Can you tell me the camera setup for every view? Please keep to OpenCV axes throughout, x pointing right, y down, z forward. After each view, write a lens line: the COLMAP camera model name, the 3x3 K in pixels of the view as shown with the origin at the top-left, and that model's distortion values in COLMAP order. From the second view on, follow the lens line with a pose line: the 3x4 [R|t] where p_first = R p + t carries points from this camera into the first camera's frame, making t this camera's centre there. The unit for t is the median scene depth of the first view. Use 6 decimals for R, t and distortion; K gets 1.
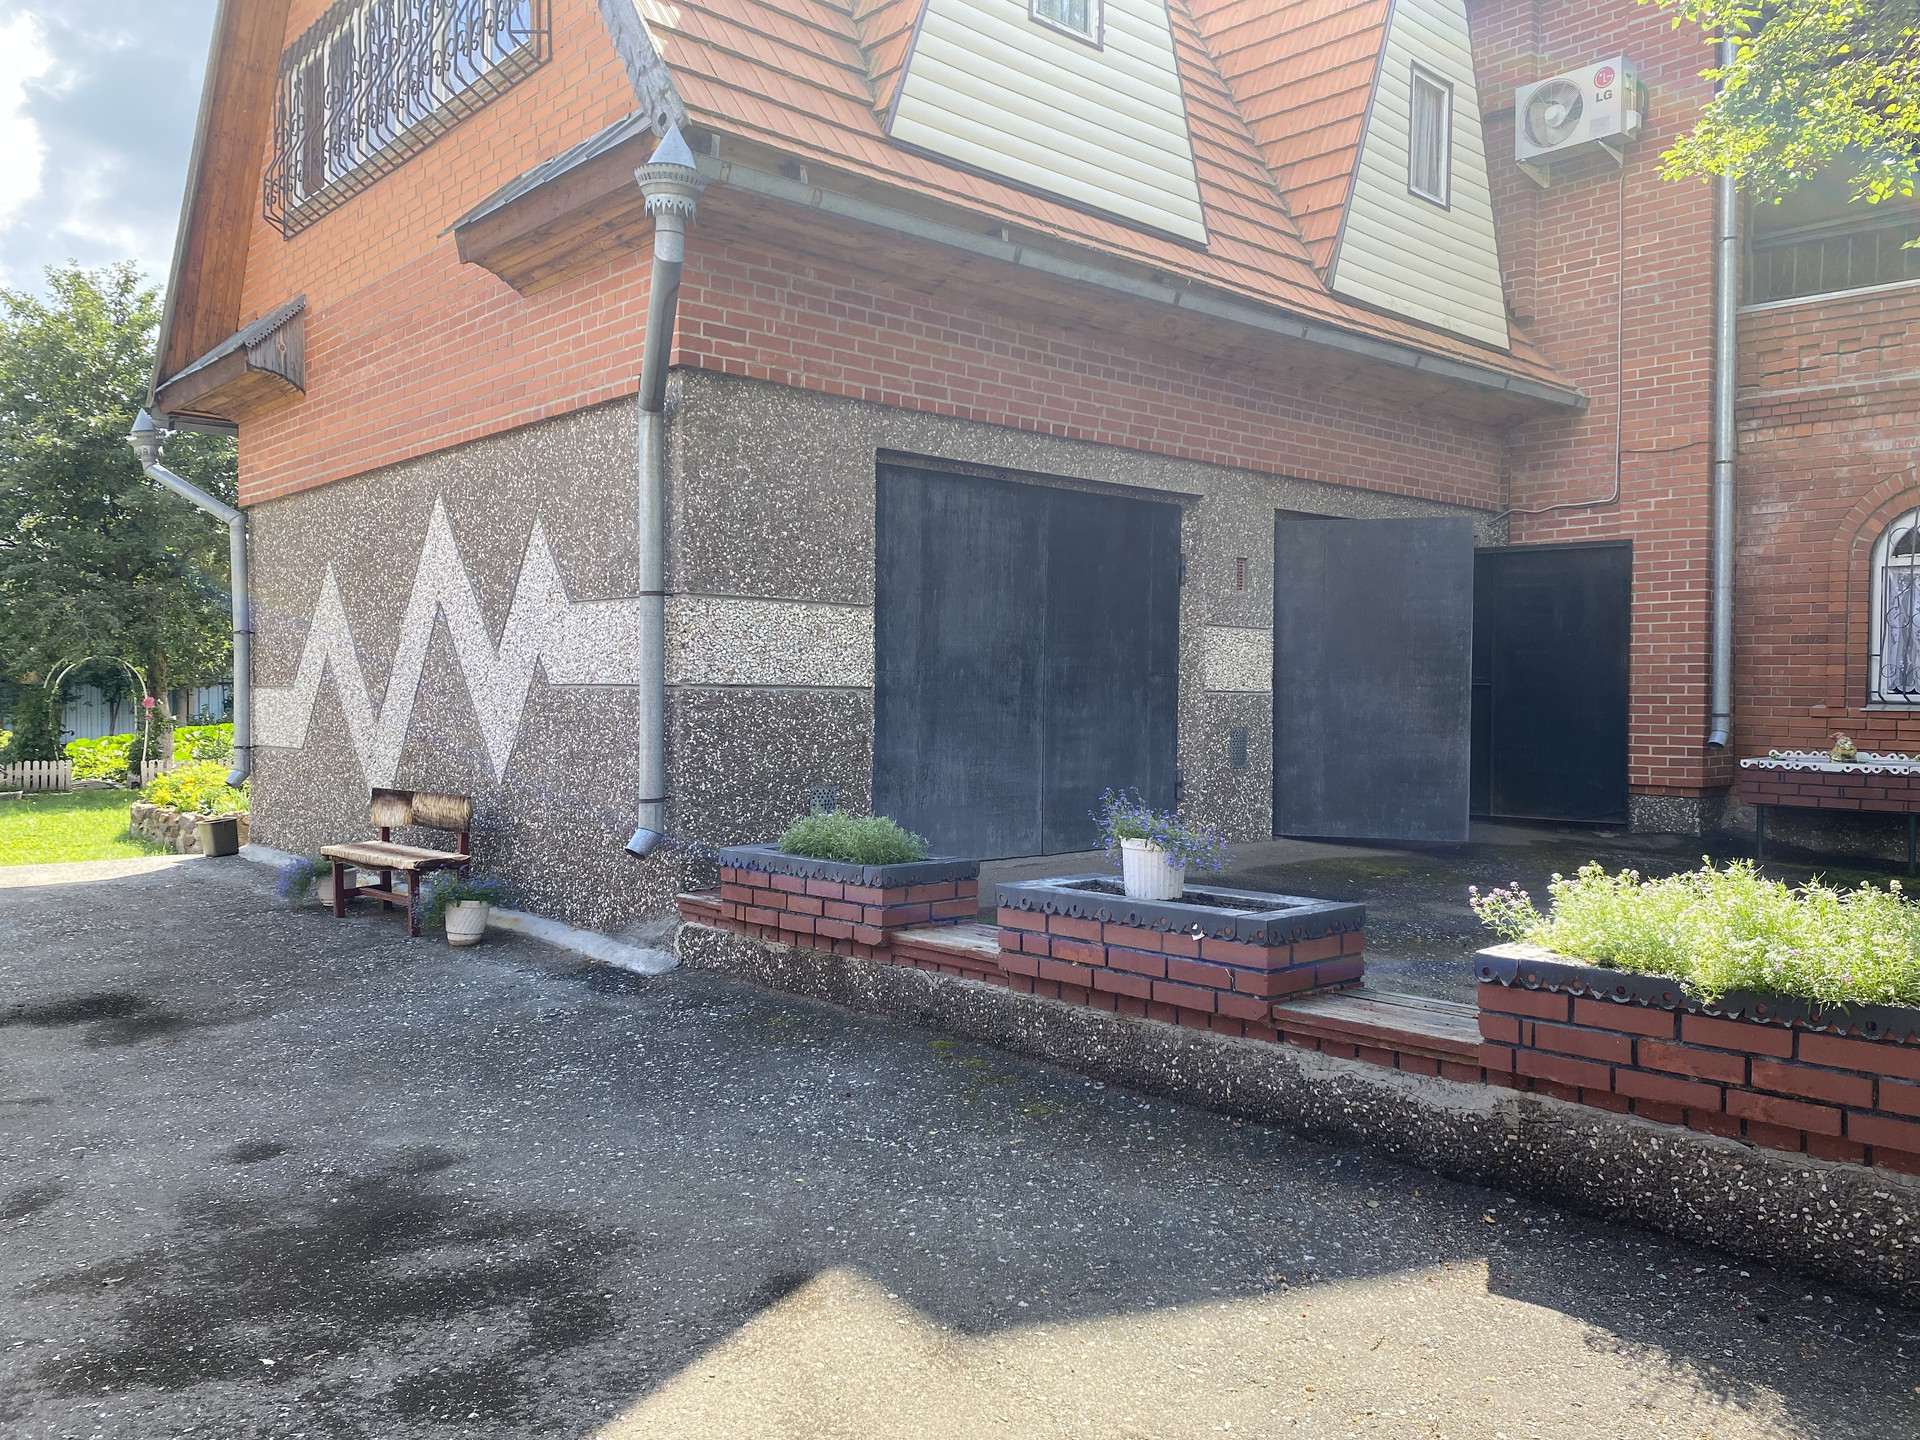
lens RADIAL K [[1462.0, 0, 969.2], [0, 1462.0, 711.2], [0, 0, 1]] dist [0.010120, -0.003516]
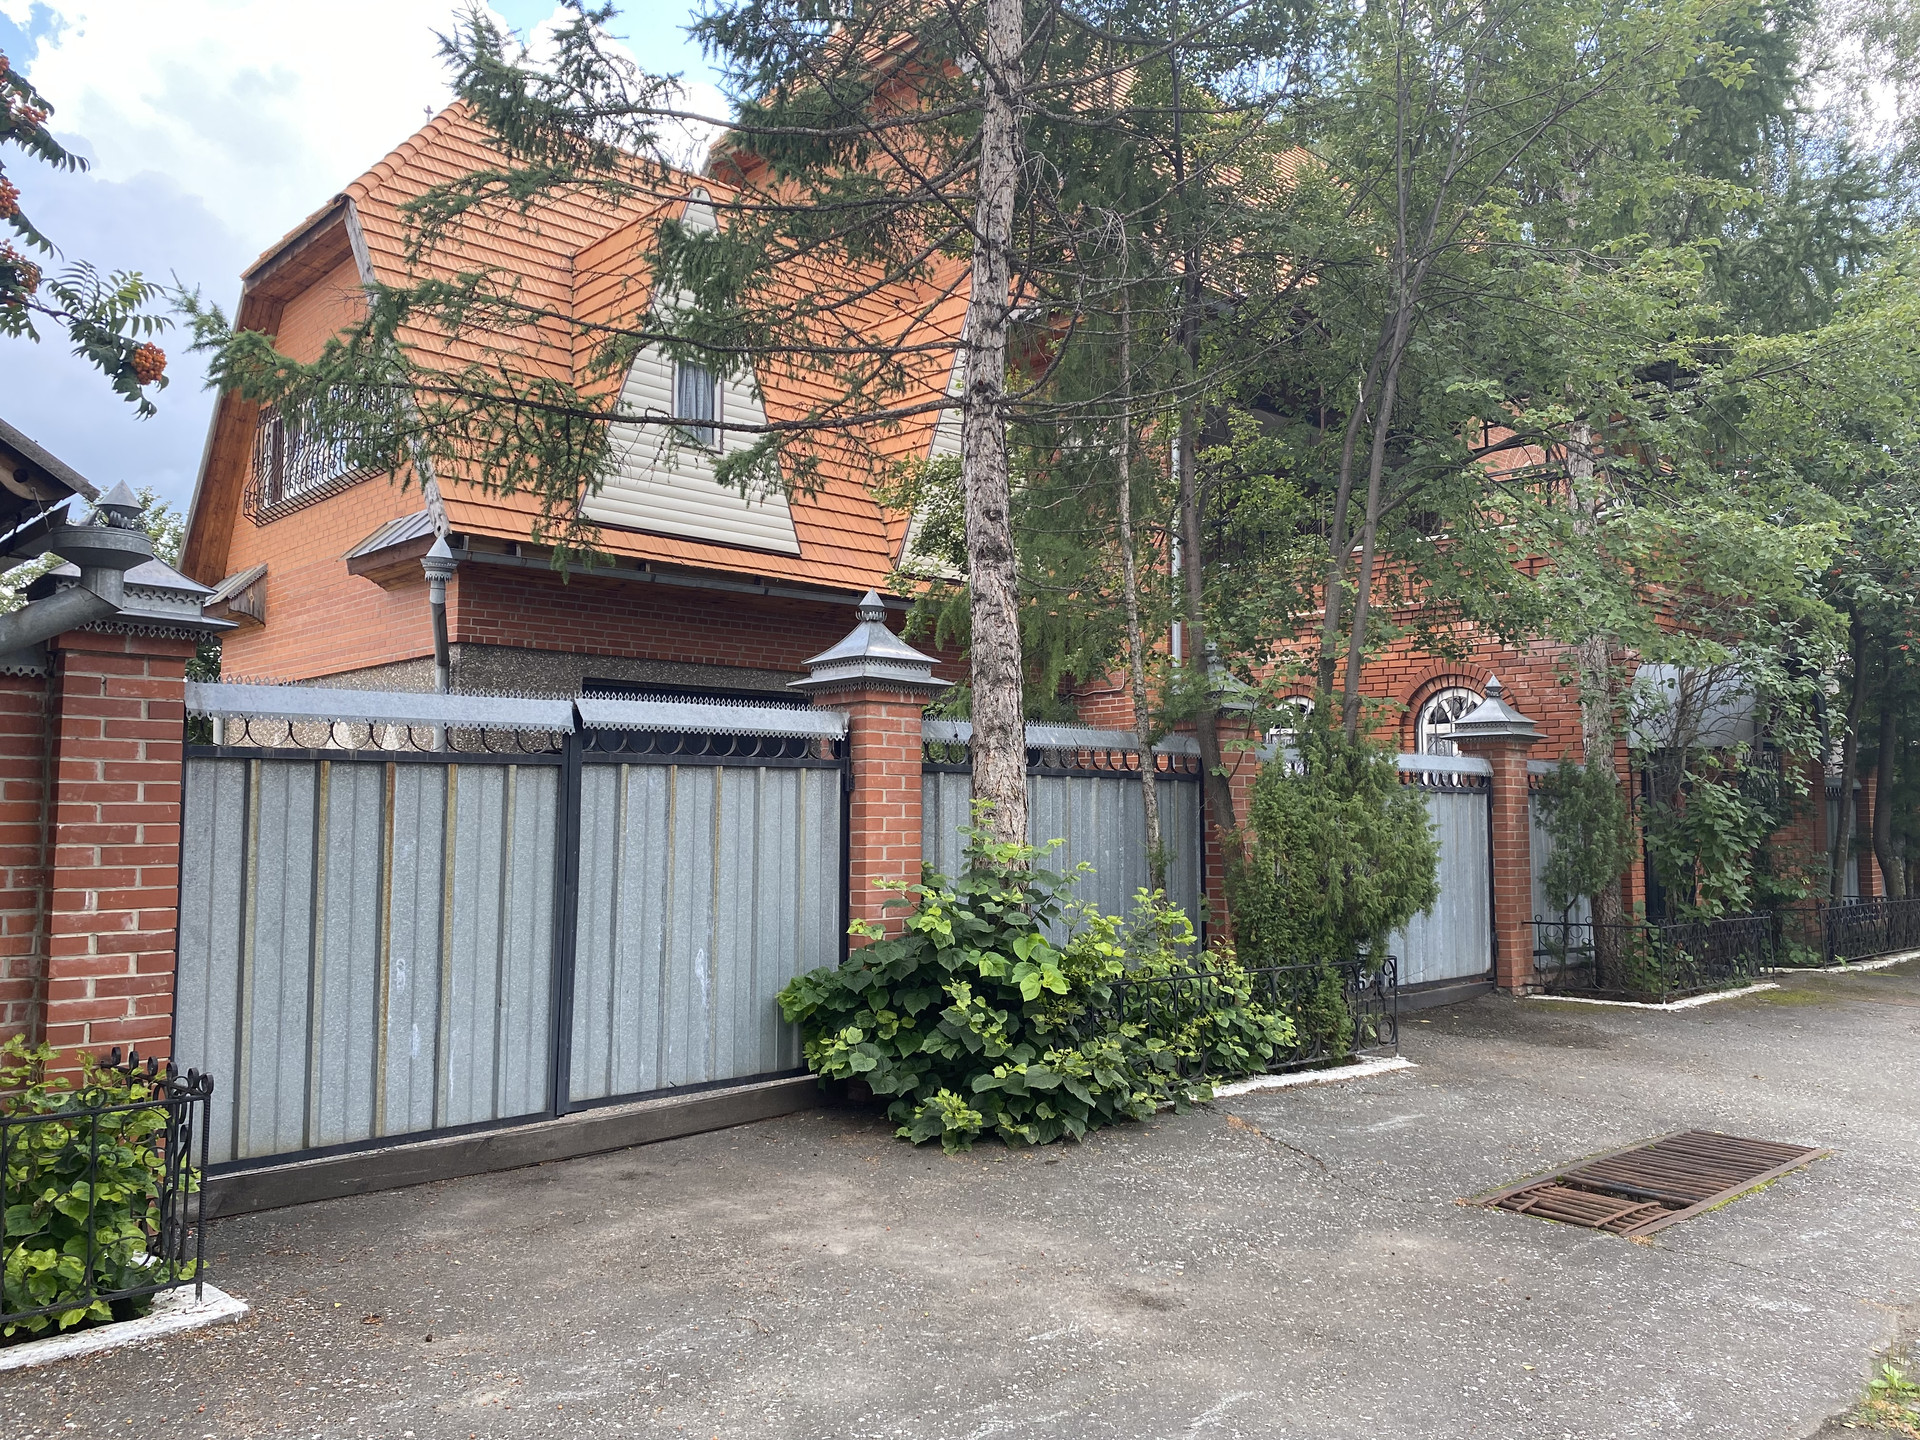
lens RADIAL K [[1462.0, 0, 969.2], [0, 1462.0, 711.2], [0, 0, 1]] dist [0.010120, -0.003516]
pose [[0.999934, 0.002487, 0.011242, 0.374710], [-0.001429, 0.995647, -0.093195, 0.020980], [-0.011425, 0.093173, 0.995584, -0.741584]]
